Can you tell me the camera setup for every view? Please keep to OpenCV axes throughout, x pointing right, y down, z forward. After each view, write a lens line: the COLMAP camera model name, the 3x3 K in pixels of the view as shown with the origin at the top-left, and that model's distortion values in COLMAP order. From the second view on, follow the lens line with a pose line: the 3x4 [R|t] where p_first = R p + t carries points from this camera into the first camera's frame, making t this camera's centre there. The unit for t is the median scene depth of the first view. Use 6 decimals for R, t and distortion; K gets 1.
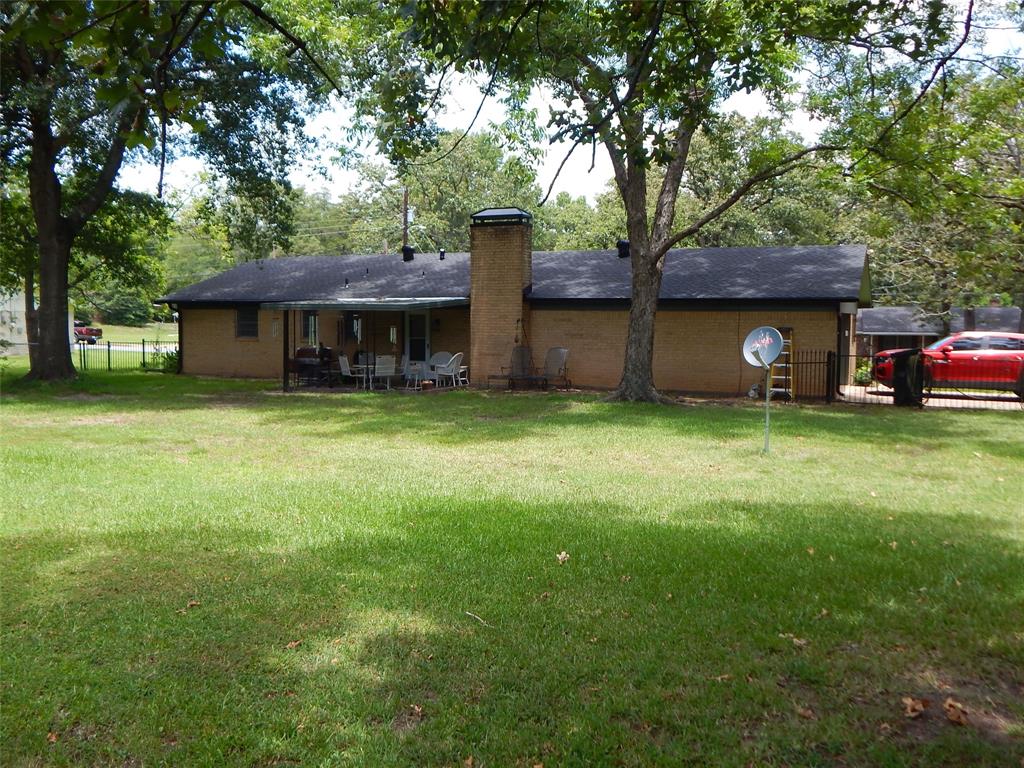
lens RADIAL K [[917.6, 0, 512.0], [0, 917.6, 384.0], [0, 0, 1]] dist [-0.009505, -0.002612]
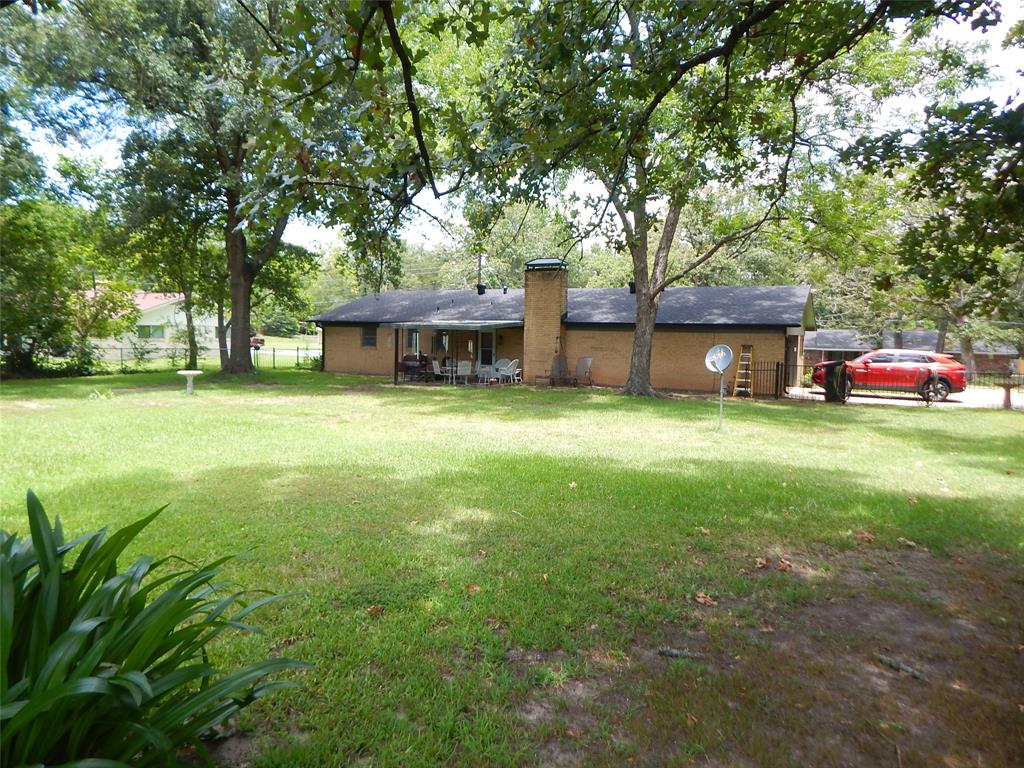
lens RADIAL K [[668.3, 0, 512.0], [0, 668.3, 384.0], [0, 0, 1]] dist [-0.000937, -0.002177]
pose [[0.997806, 0.016456, -0.064126, 0.004861], [-0.016324, 0.999863, 0.002586, 0.001618], [0.064160, -0.001533, 0.997938, -0.047212]]
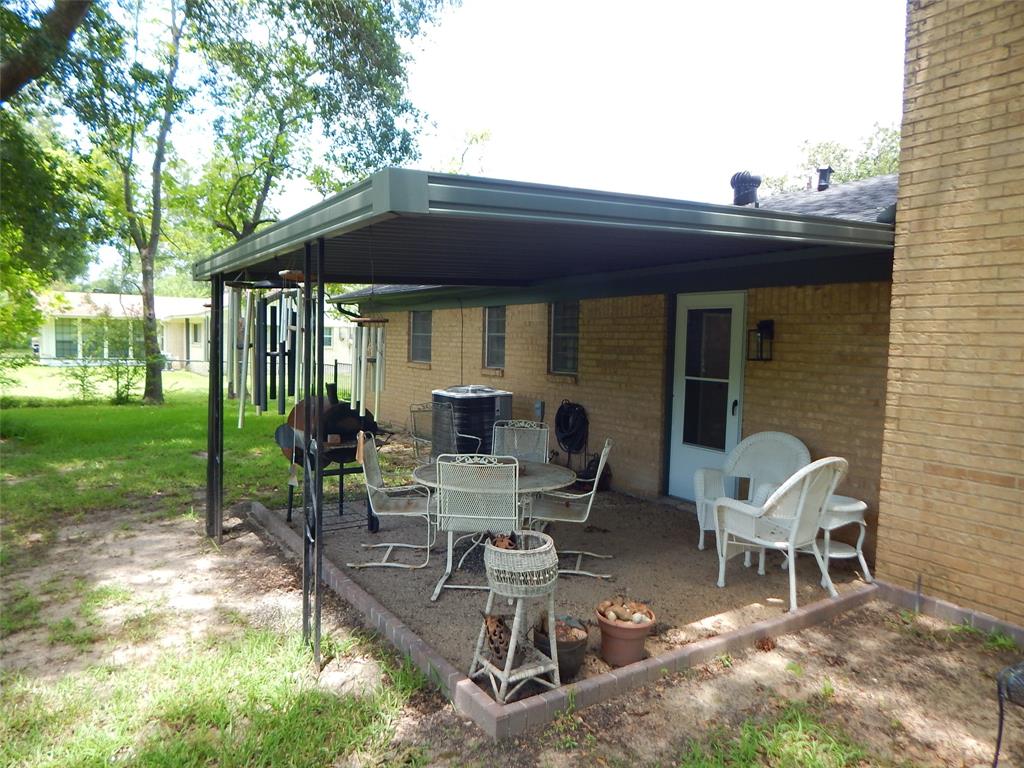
lens RADIAL K [[668.3, 0, 512.0], [0, 668.3, 384.0], [0, 0, 1]] dist [-0.000937, -0.002177]
pose [[0.846487, 0.046492, -0.530375, -0.043064], [-0.041955, 0.998907, 0.020603, -0.065654], [0.530753, 0.004811, 0.847513, 0.978263]]
